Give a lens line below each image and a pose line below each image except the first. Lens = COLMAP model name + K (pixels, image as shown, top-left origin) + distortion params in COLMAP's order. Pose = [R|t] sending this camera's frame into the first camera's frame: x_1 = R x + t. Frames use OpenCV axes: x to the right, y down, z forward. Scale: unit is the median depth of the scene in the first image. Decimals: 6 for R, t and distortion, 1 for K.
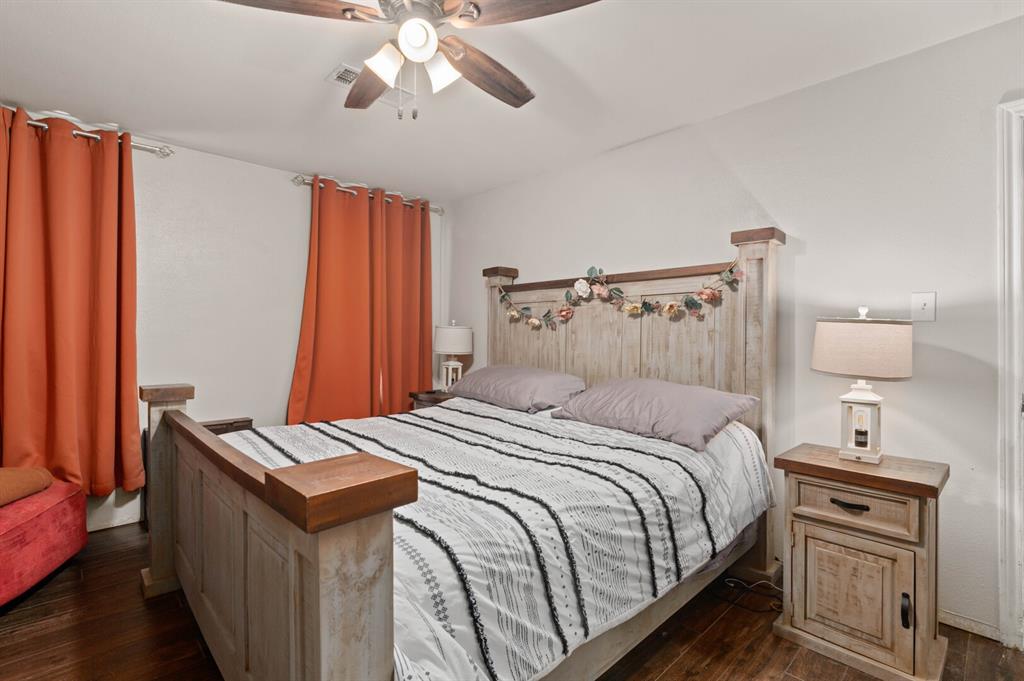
lens RADIAL K [[474.4, 0, 512.0], [0, 474.4, 340.5], [0, 0, 1]] dist [-0.002960, -0.000622]
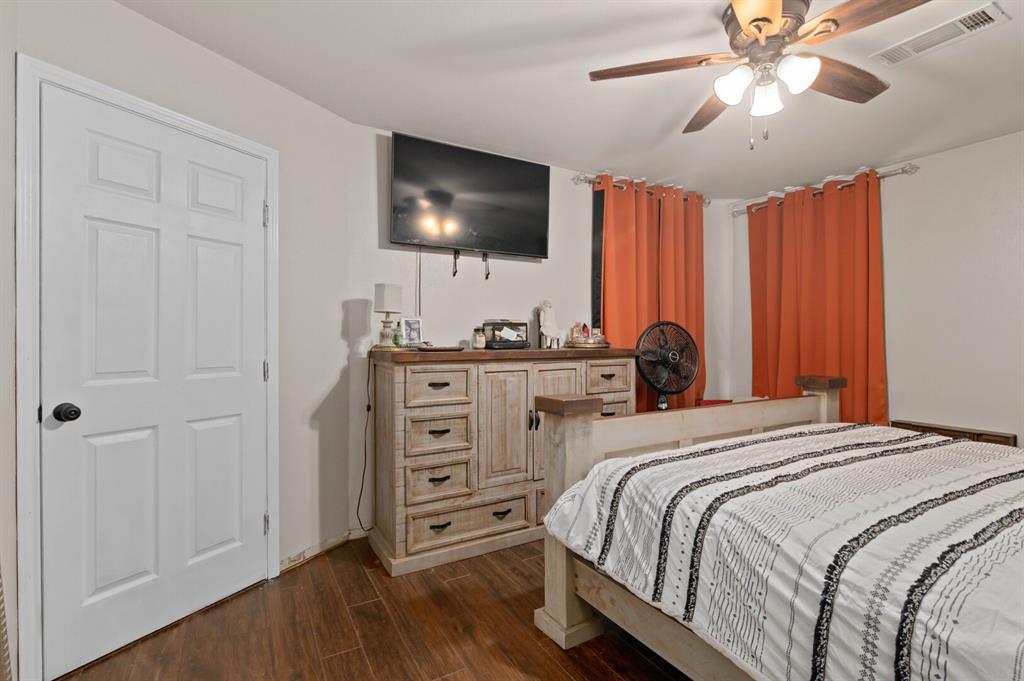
lens RADIAL K [[474.4, 0, 512.0], [0, 474.4, 340.5], [0, 0, 1]] dist [-0.002960, -0.000622]
pose [[-0.228104, 0.007658, -0.973607, 1.179284], [-0.014086, 0.999838, 0.011165, -0.004638], [0.973535, 0.016261, -0.227959, 0.793272]]
